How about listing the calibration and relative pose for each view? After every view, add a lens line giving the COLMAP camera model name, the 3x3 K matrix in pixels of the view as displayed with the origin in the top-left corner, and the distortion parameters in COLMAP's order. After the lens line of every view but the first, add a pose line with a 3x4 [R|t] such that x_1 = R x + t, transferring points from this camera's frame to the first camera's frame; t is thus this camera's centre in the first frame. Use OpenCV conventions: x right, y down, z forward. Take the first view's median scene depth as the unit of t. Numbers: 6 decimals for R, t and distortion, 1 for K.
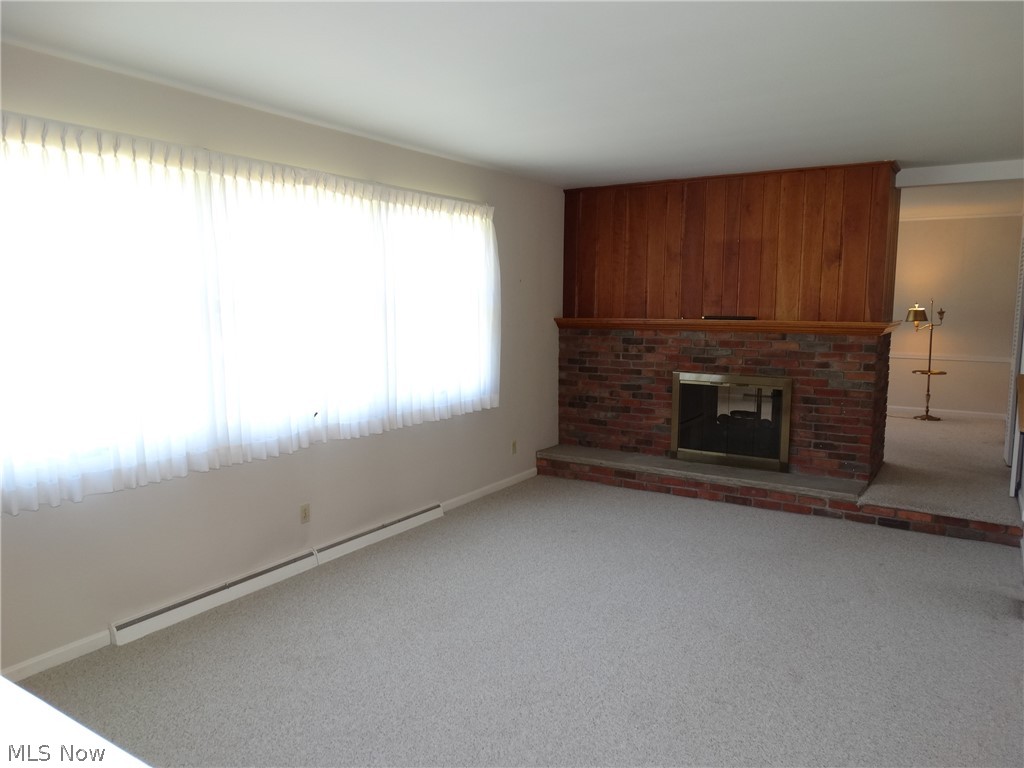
lens RADIAL K [[727.5, 0, 511.0], [0, 727.5, 384.5], [0, 0, 1]] dist [0.016040, 0.002153]
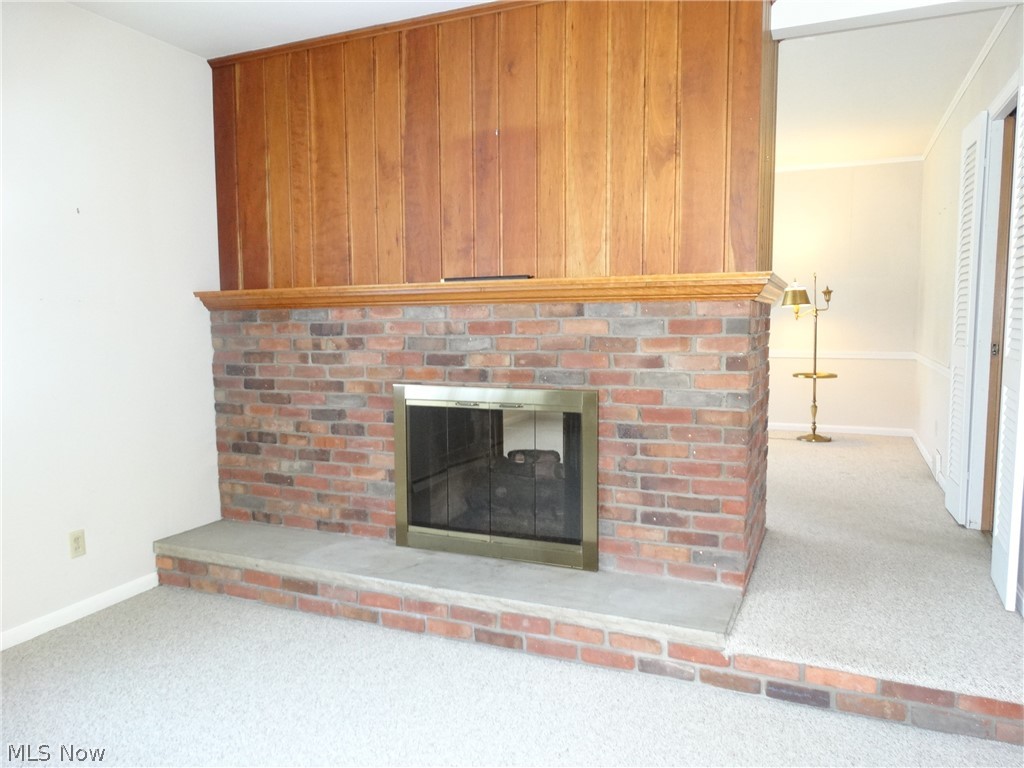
lens RADIAL K [[727.5, 0, 508.9], [0, 727.5, 392.7], [0, 0, 1]] dist [0.016040, 0.002153]
pose [[0.988050, -0.030449, 0.151097, 0.237242], [0.032286, 0.999431, -0.009719, -0.003060], [-0.150716, 0.014481, 0.988471, 0.483426]]
